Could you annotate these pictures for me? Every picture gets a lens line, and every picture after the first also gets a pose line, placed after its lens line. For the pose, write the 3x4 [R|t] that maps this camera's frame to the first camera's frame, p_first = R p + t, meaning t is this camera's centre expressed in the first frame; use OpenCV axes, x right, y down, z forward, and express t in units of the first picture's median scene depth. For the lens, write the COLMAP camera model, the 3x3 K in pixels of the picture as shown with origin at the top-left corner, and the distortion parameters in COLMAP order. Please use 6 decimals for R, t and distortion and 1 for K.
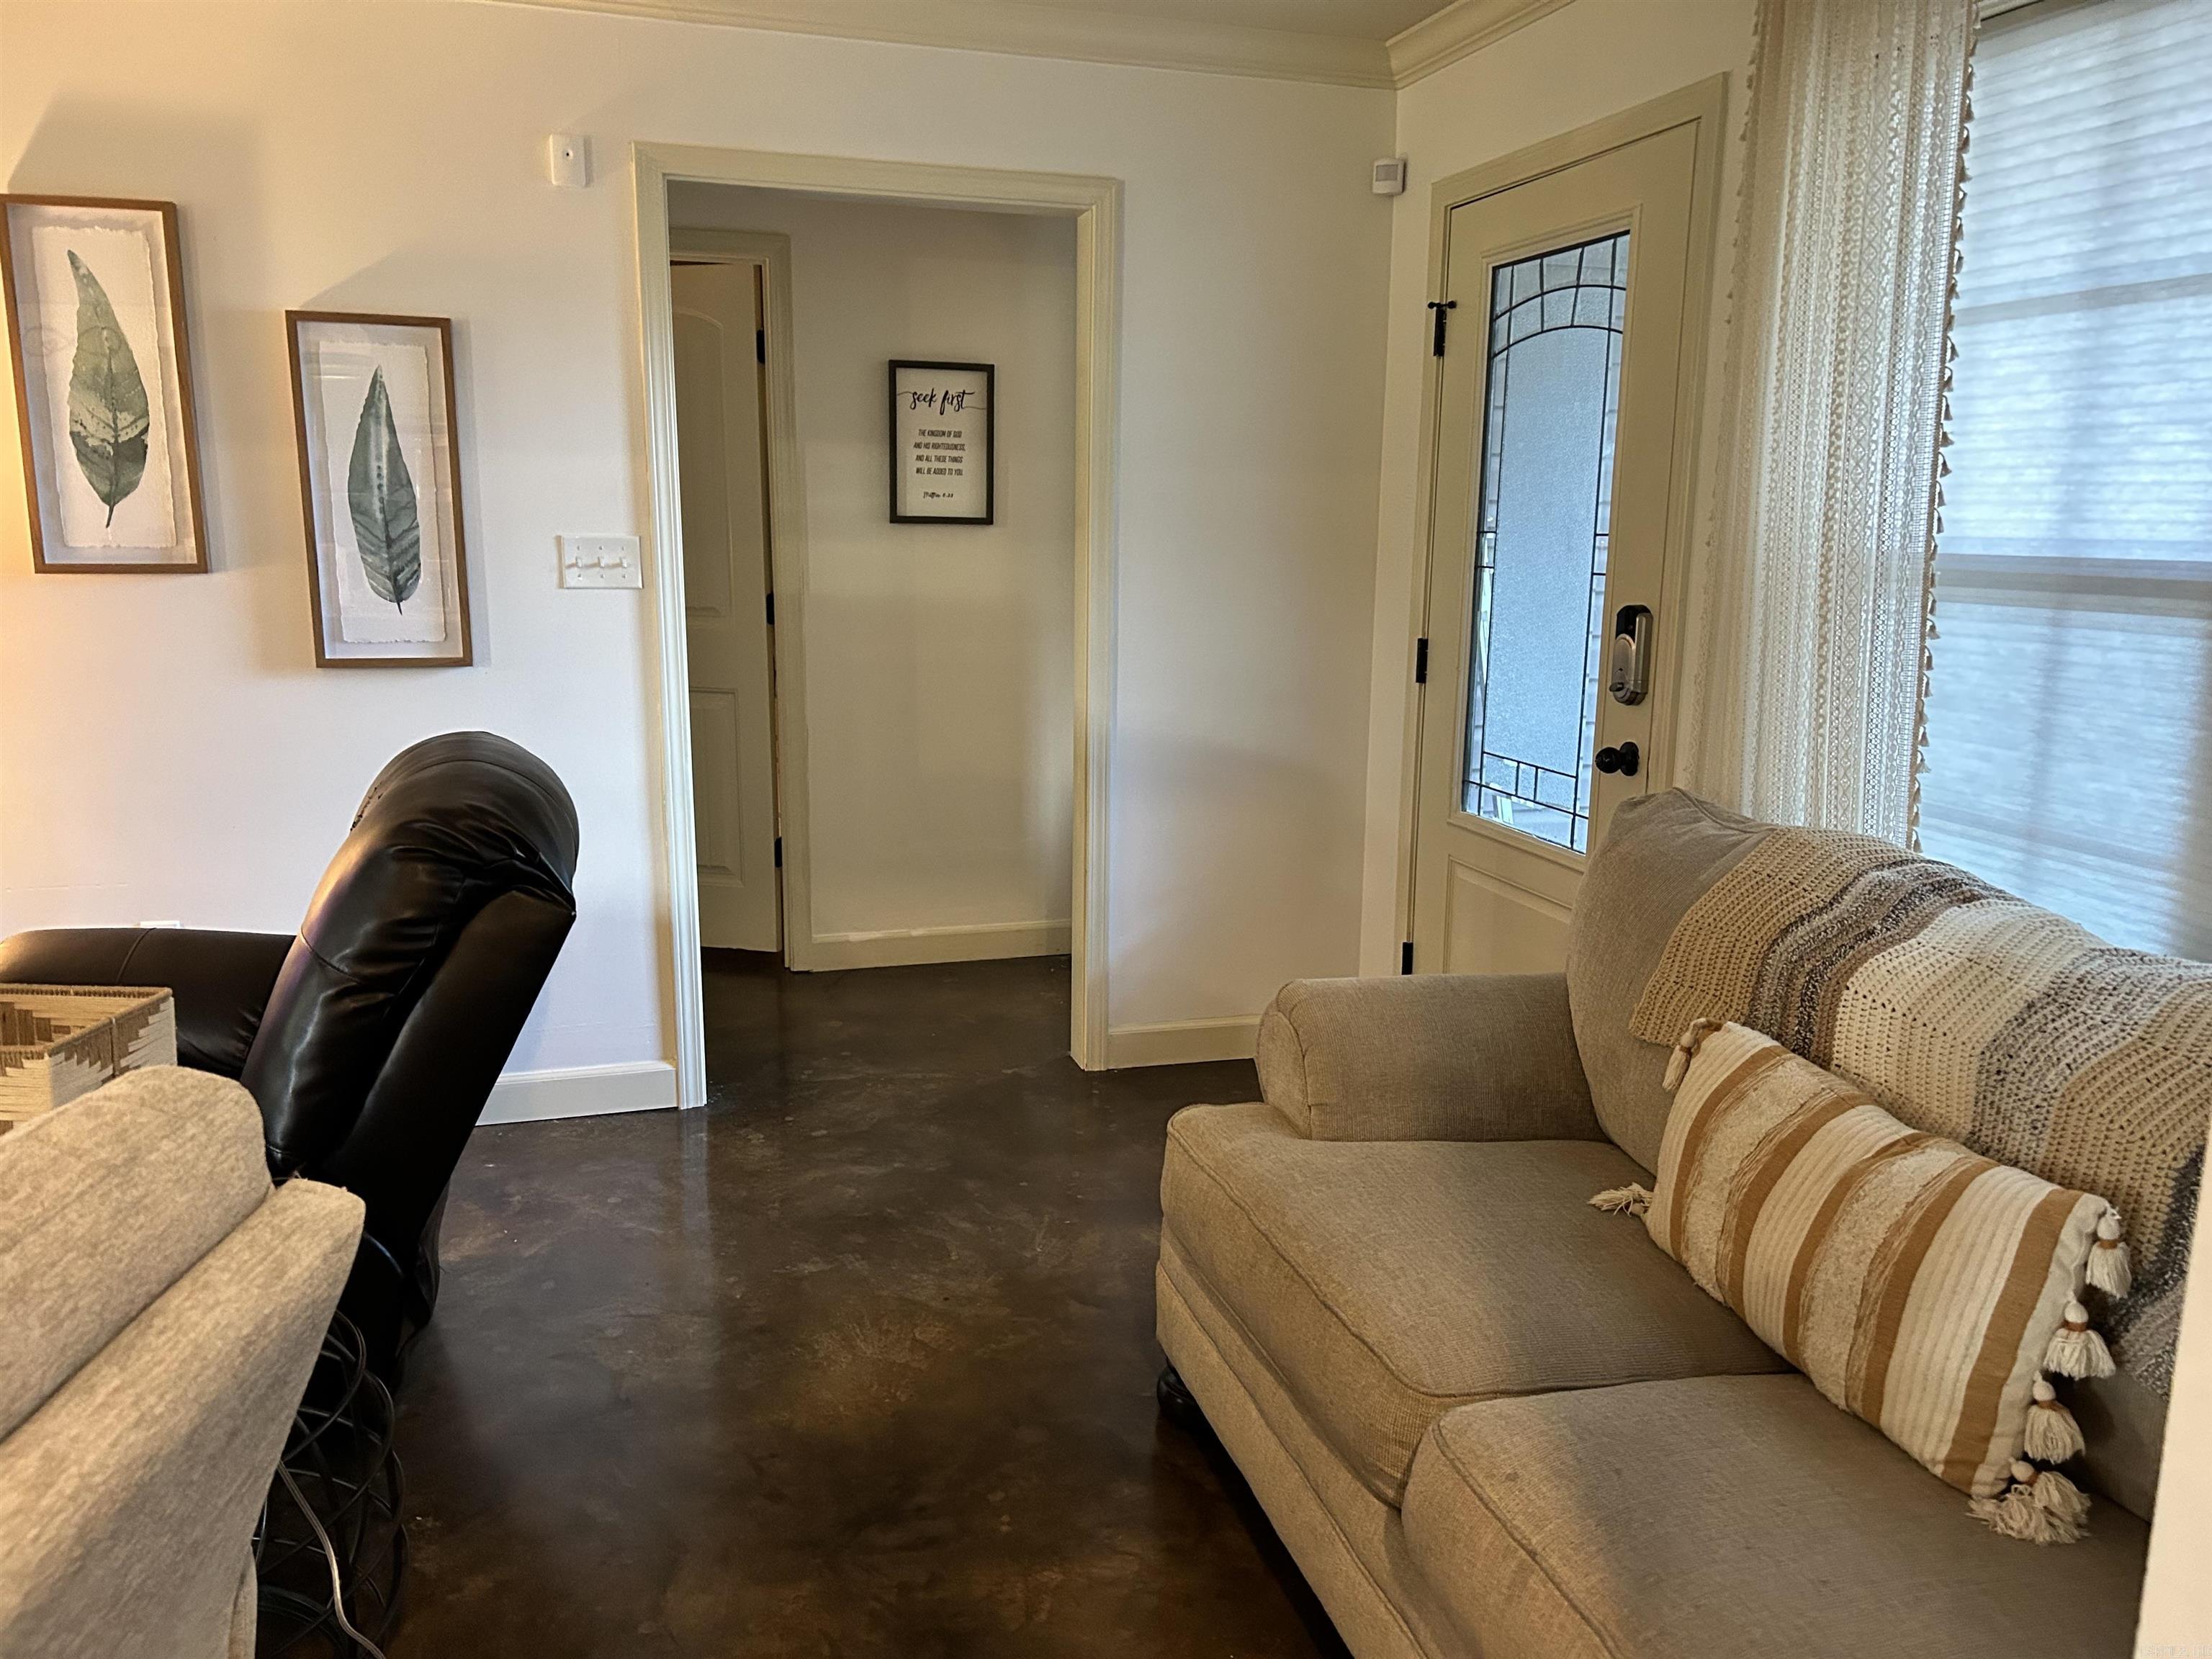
lens RADIAL K [[1693.6, 0, 1110.8], [0, 1693.6, 823.7], [0, 0, 1]] dist [0.036142, -0.024129]
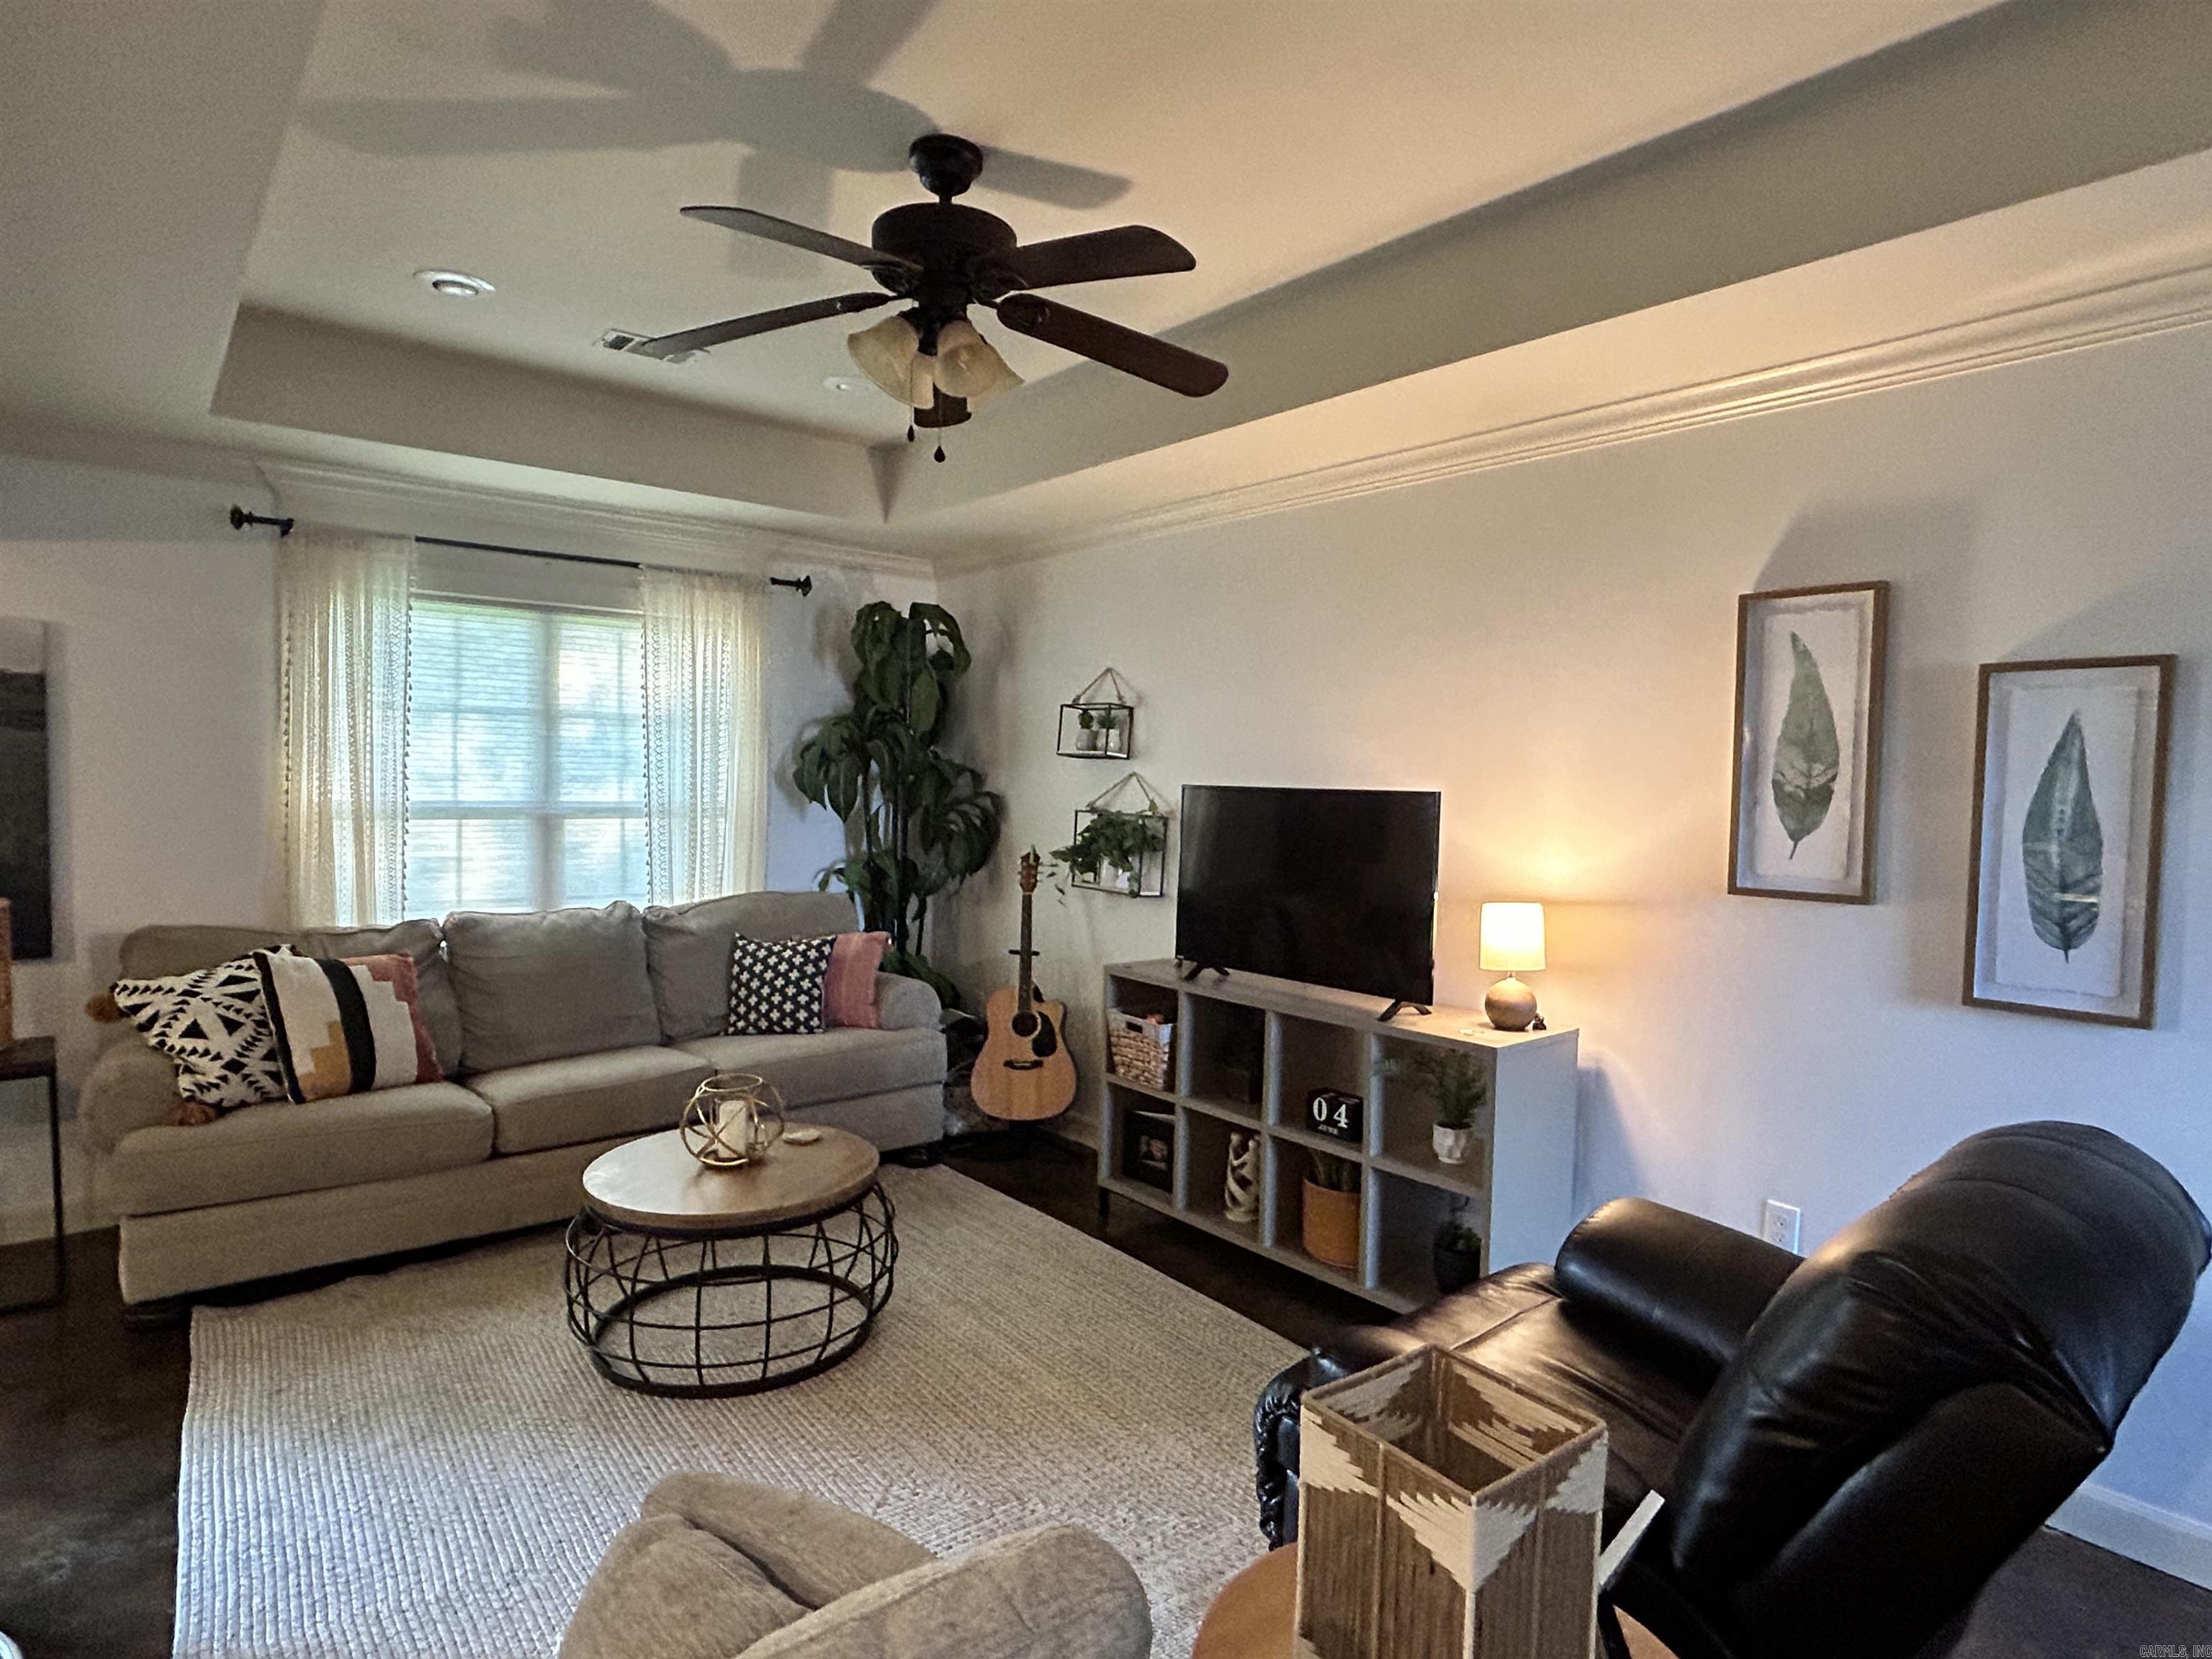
lens RADIAL K [[1215.0, 0, 1119.3], [0, 1215.0, 839.0], [0, 0, 1]] dist [0.000754, 0.001894]
pose [[0.406851, 0.042298, -0.912515, -0.014569], [-0.180532, 0.982949, -0.034929, -0.074871], [0.895478, 0.178949, 0.407550, 0.247075]]
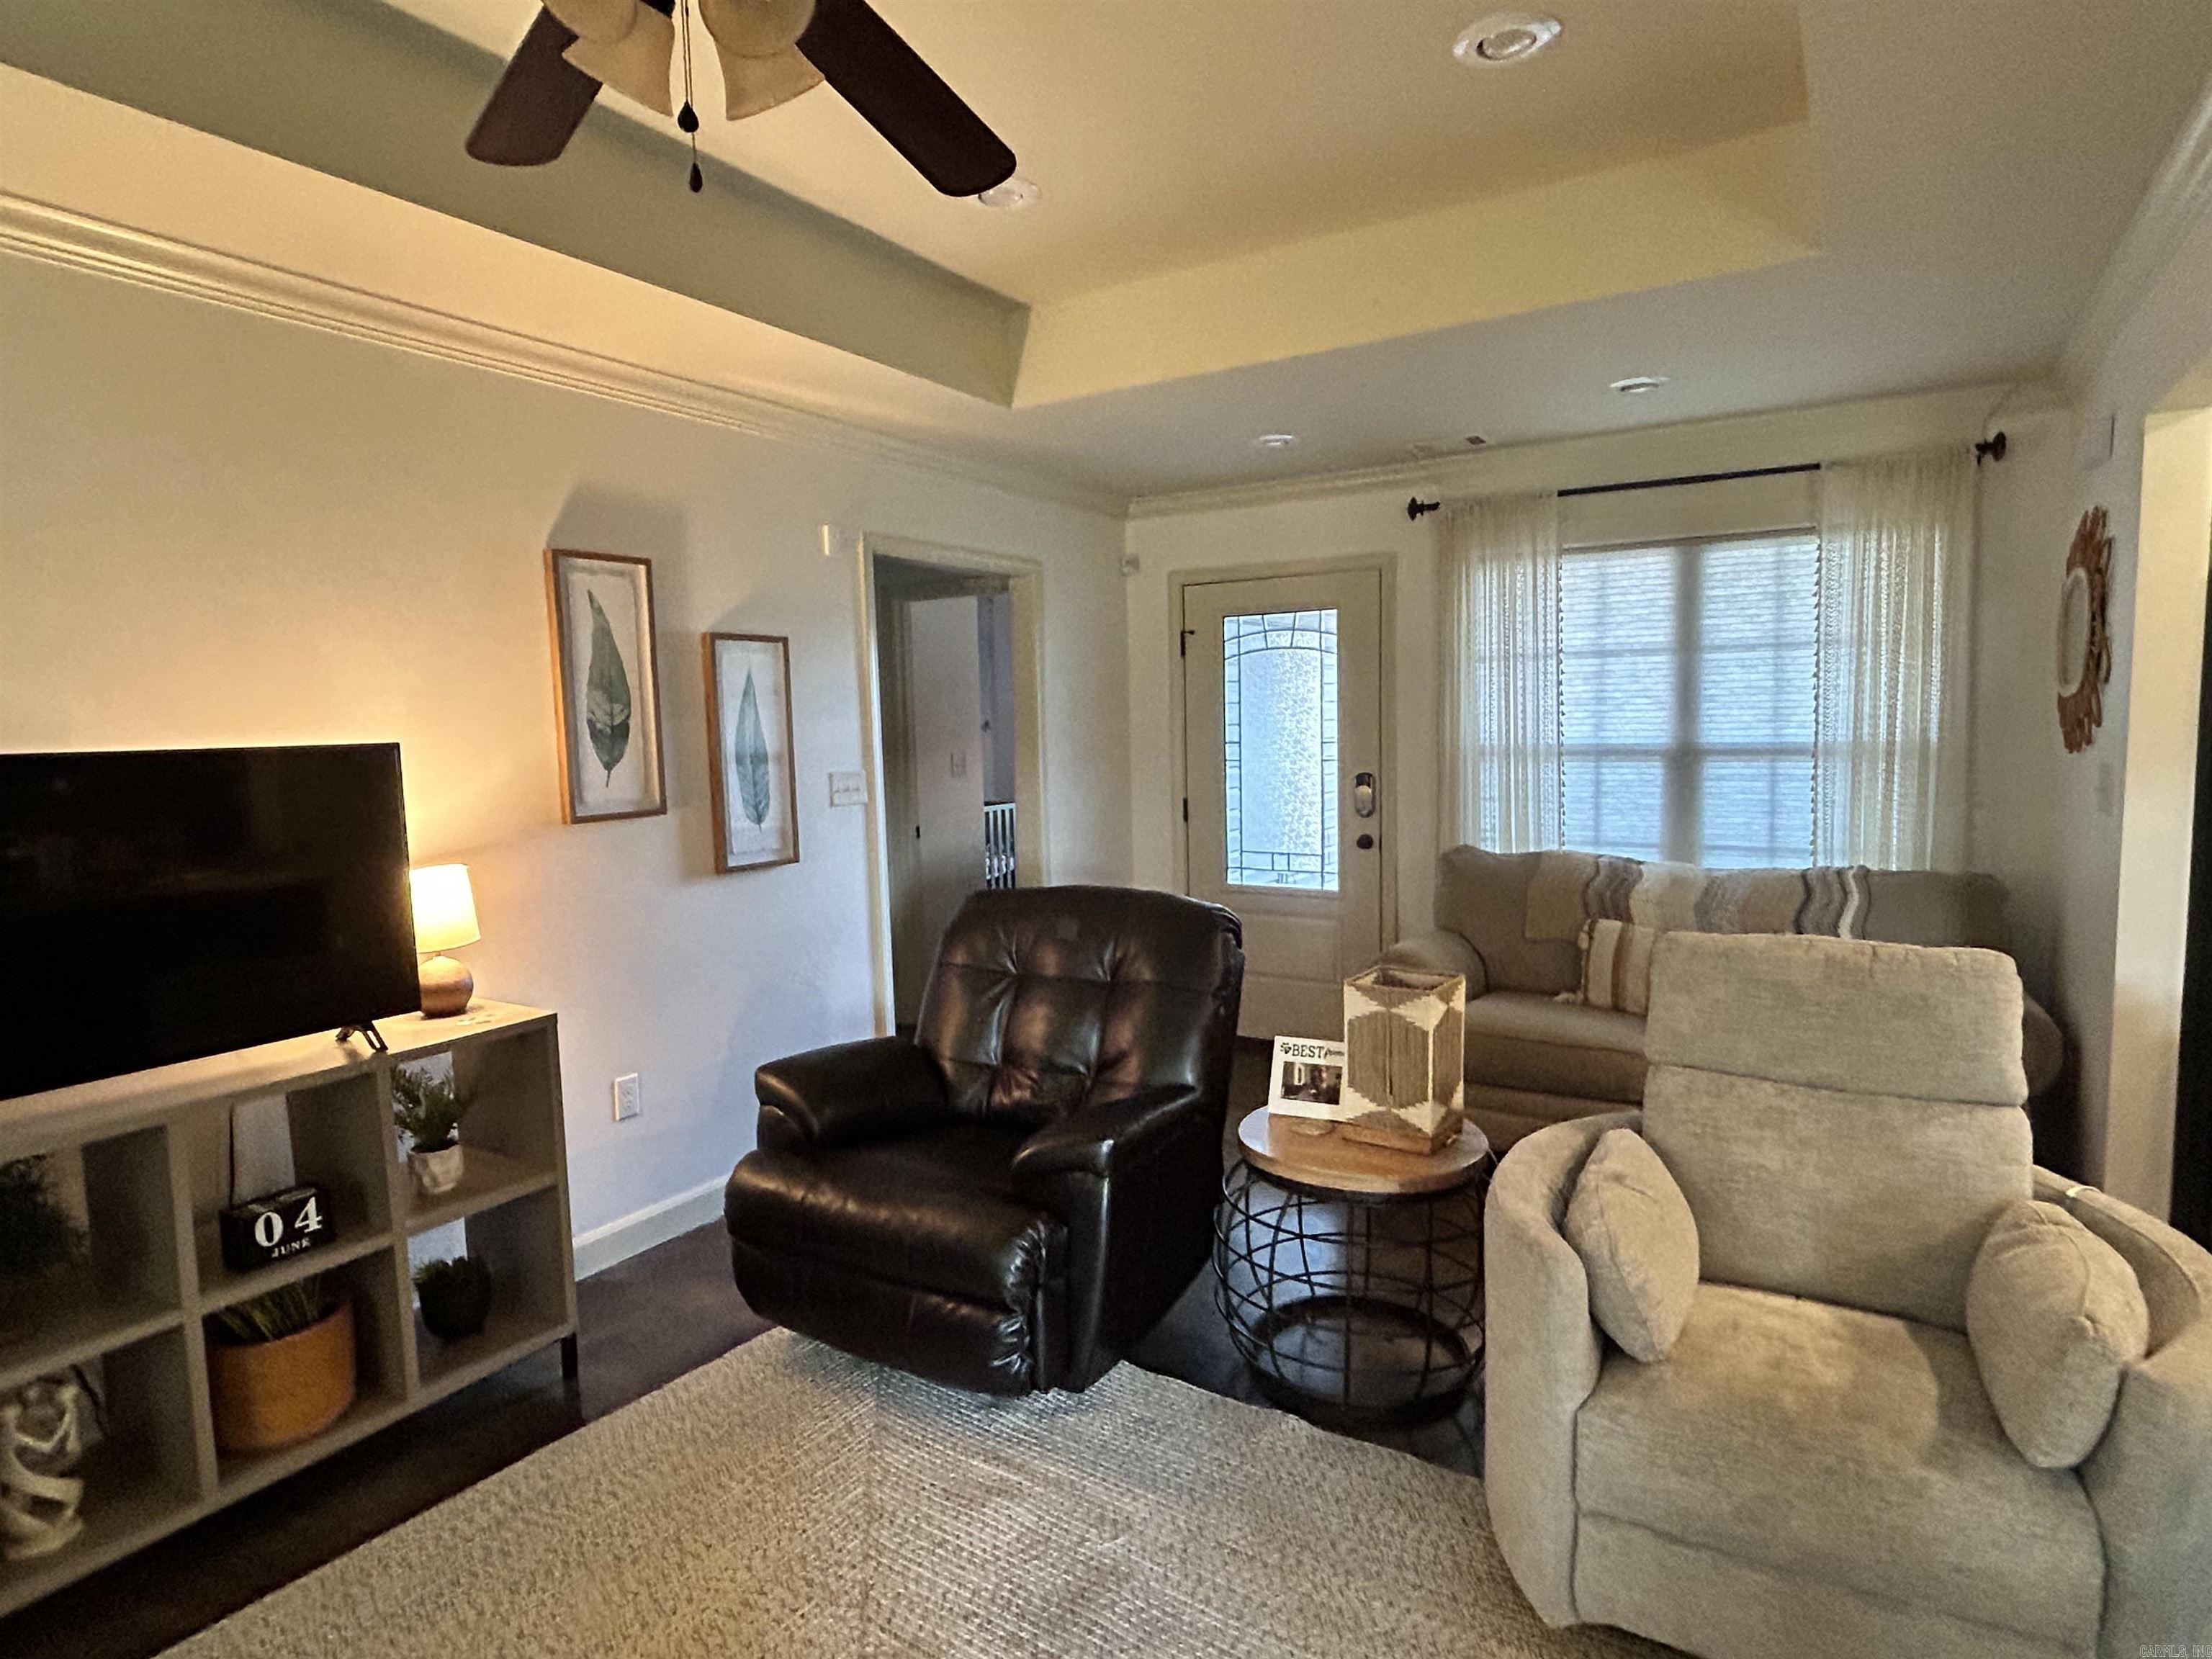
lens RADIAL K [[1215.0, 0, 1110.2], [0, 1215.0, 820.8], [0, 0, 1]] dist [0.000754, 0.001894]
pose [[0.755210, -0.086131, 0.649799, -0.915360], [0.150816, 0.987565, -0.044380, -0.042790], [-0.637896, 0.131516, 0.758809, 0.012572]]
